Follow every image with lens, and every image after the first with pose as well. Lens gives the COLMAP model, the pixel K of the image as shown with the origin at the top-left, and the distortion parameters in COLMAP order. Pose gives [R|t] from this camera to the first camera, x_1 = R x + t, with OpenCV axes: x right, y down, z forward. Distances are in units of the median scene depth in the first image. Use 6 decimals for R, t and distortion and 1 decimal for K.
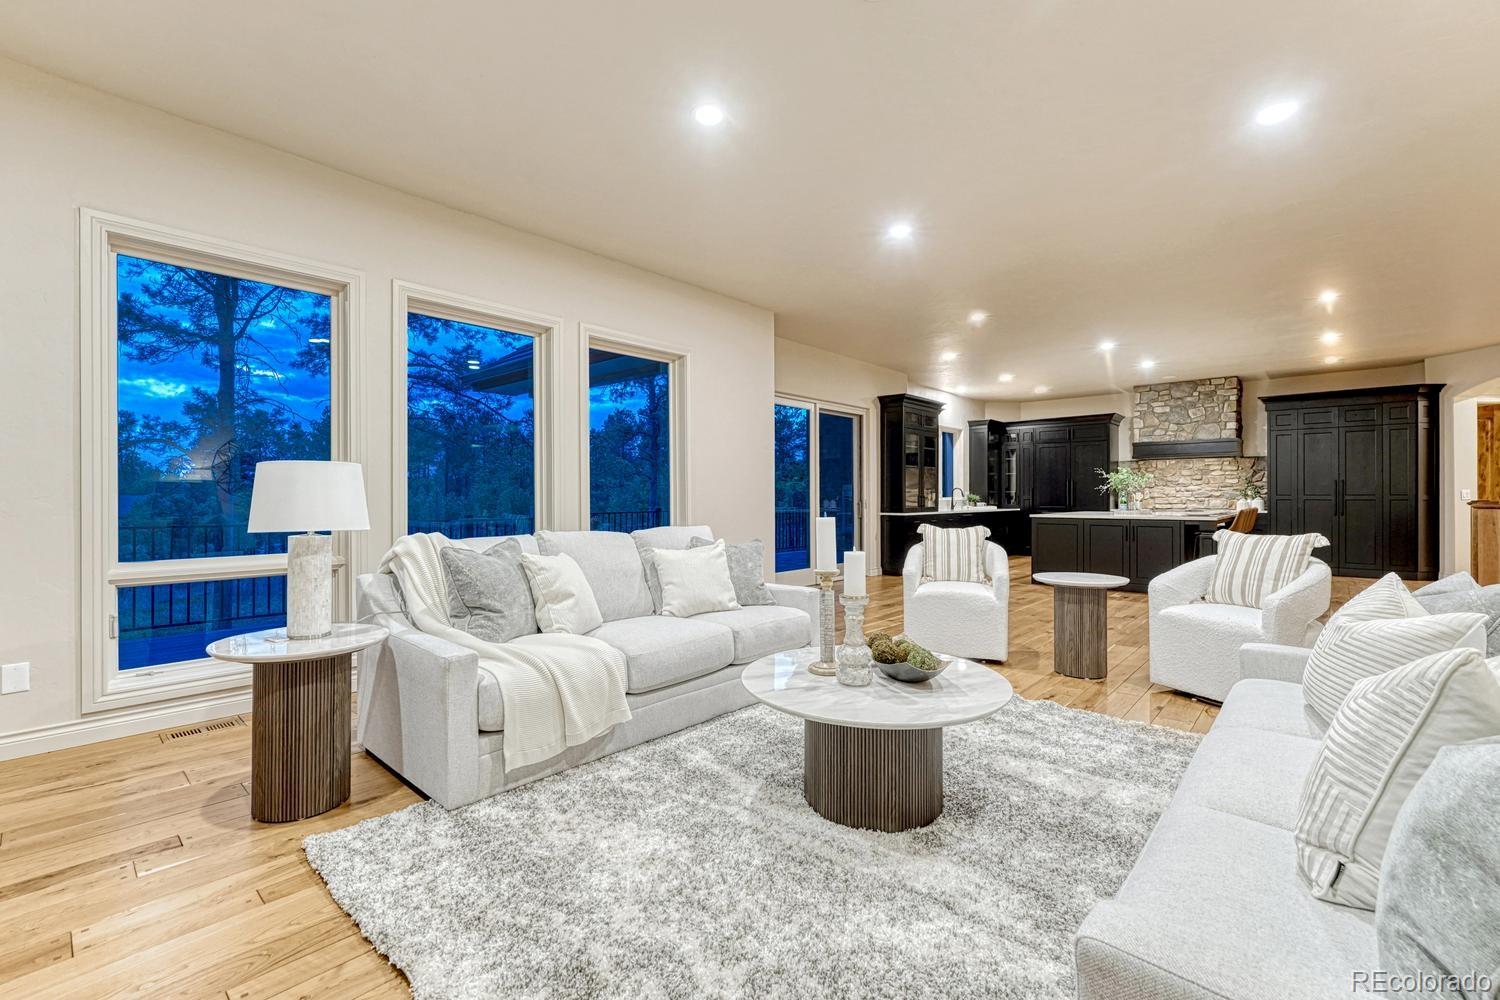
lens RADIAL K [[637.2, 0, 748.4], [0, 637.2, 506.3], [0, 0, 1]] dist [-0.012328, 0.000107]
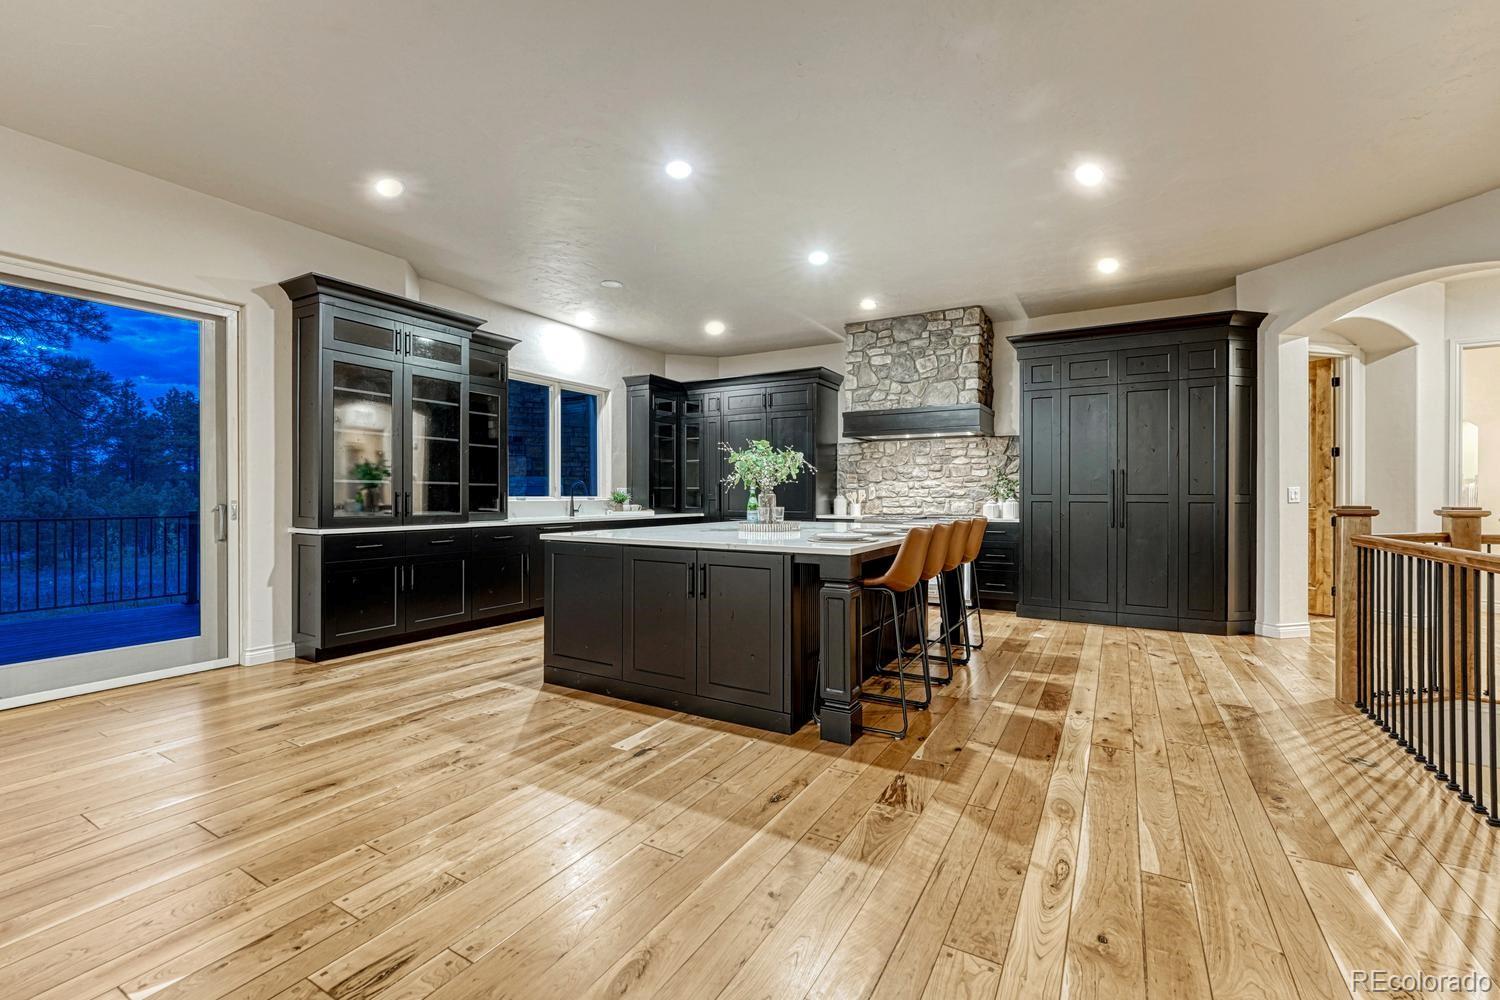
lens RADIAL K [[630.0, 0, 748.8], [0, 630.0, 507.8], [0, 0, 1]] dist [-0.015571, -0.000298]
pose [[0.977262, -0.000067, 0.212037, 0.410460], [-0.001051, 0.999986, 0.005162, -0.007090], [-0.212034, -0.005268, 0.977248, 0.431236]]
